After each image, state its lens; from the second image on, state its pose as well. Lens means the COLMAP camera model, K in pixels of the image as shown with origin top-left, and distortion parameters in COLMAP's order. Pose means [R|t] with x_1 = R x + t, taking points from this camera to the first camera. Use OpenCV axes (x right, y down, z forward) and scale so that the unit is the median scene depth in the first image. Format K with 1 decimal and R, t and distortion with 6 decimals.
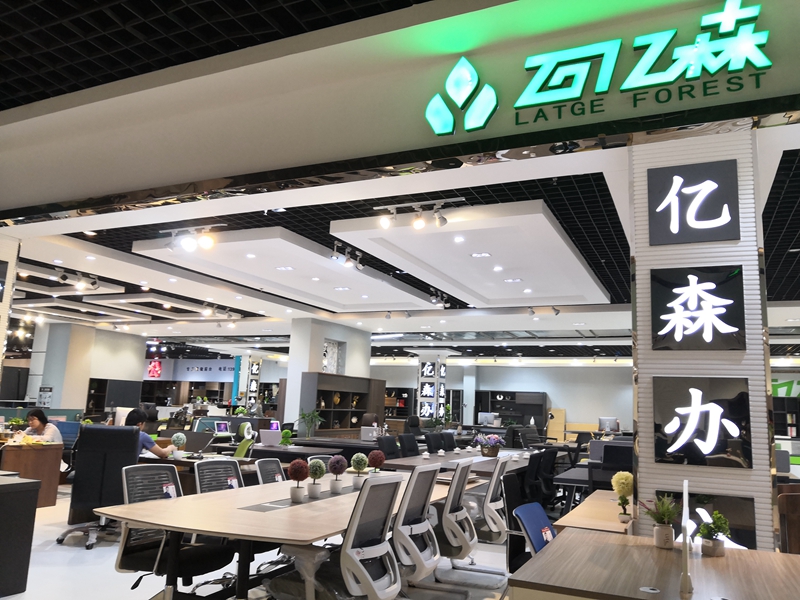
lens RADIAL K [[628.7, 0, 403.8], [0, 628.7, 295.4], [0, 0, 1]] dist [0.015711, -0.020898]
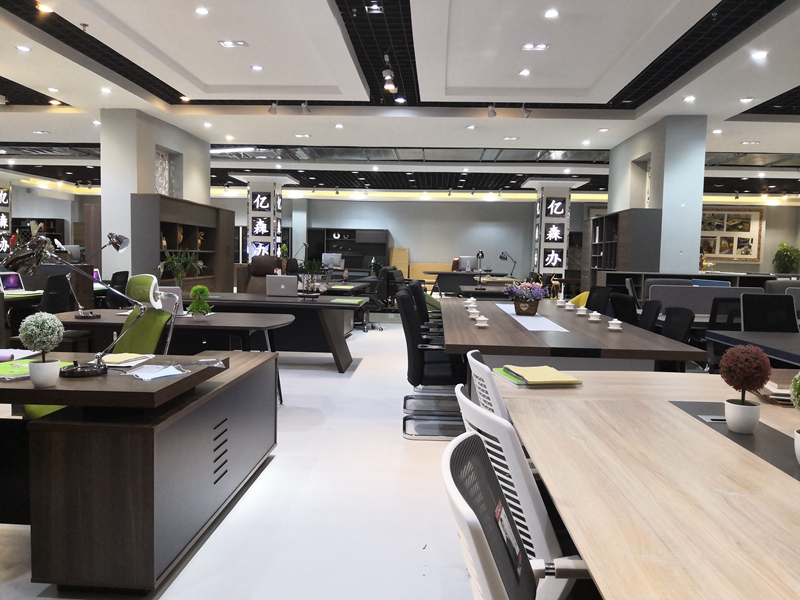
lens RADIAL K [[628.7, 0, 398.9], [0, 628.7, 304.7], [0, 0, 1]] dist [0.015711, -0.020898]
pose [[0.934482, -0.041407, 0.353593, -0.280432], [-0.052438, 0.966371, 0.251748, 0.112124], [-0.352126, -0.253796, 0.900886, 0.597132]]
